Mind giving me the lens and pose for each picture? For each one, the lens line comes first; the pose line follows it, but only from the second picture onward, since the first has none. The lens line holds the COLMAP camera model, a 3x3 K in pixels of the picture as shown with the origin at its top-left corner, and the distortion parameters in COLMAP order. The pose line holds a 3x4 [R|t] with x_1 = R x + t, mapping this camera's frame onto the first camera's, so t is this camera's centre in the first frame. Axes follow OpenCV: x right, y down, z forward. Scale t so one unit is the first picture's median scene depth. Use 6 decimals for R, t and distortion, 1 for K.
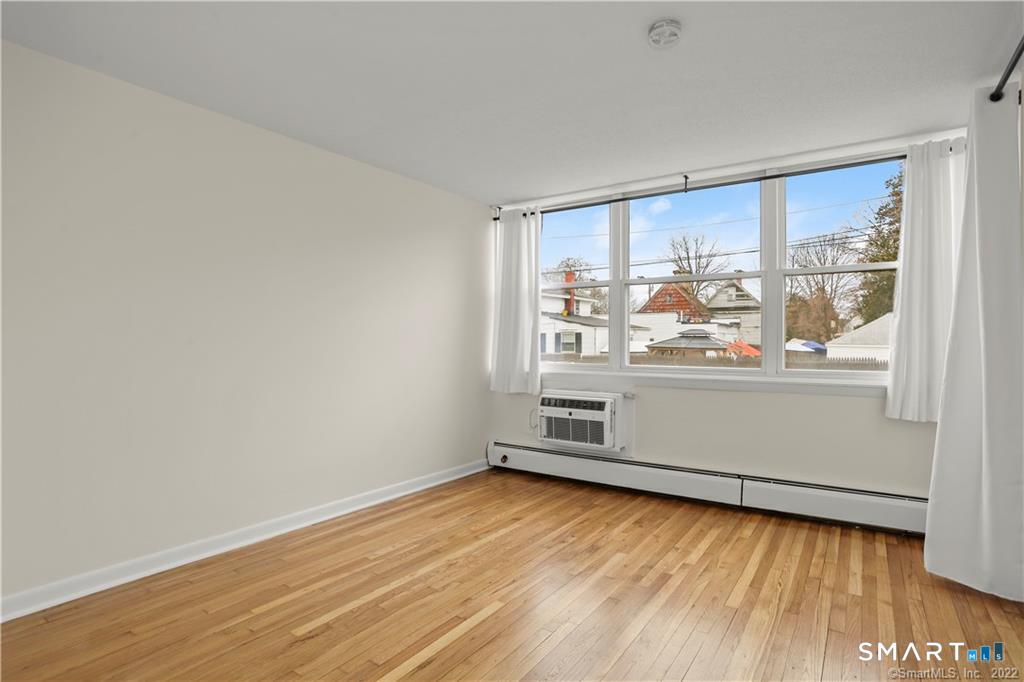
lens RADIAL K [[512.4, 0, 514.5], [0, 512.4, 346.4], [0, 0, 1]] dist [-0.078078, 0.030768]
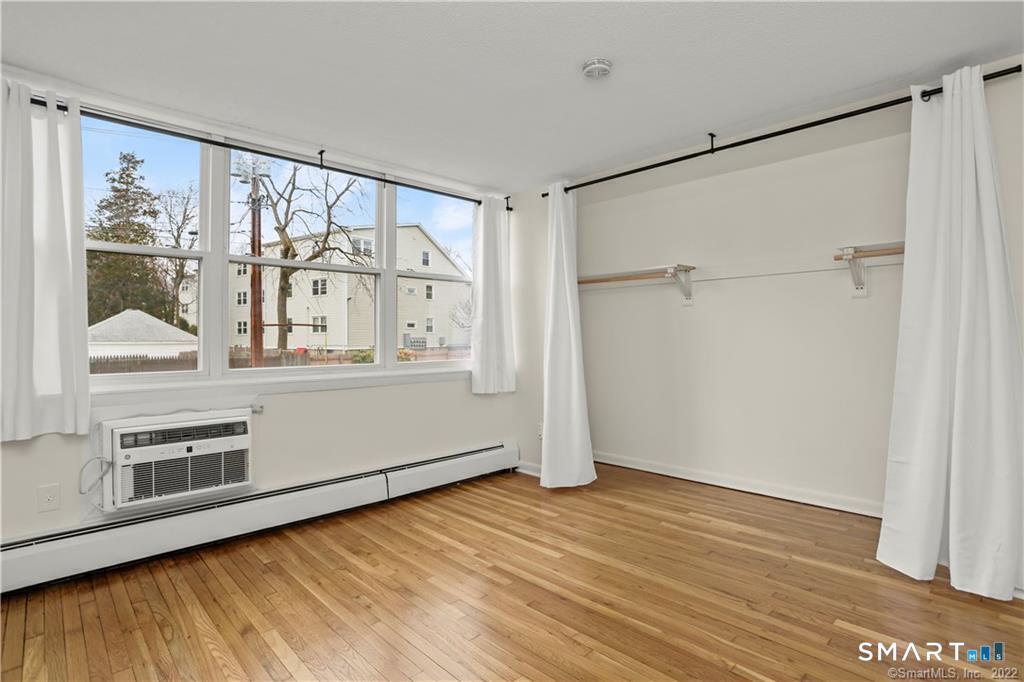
lens RADIAL K [[519.1, 0, 503.9], [0, 519.1, 323.8], [0, 0, 1]] dist [-0.075909, 0.032770]
pose [[0.192815, 0.016630, 0.981094, -0.539289], [0.007970, 0.999797, -0.018513, -0.016021], [-0.981203, 0.011389, 0.192644, 0.578309]]
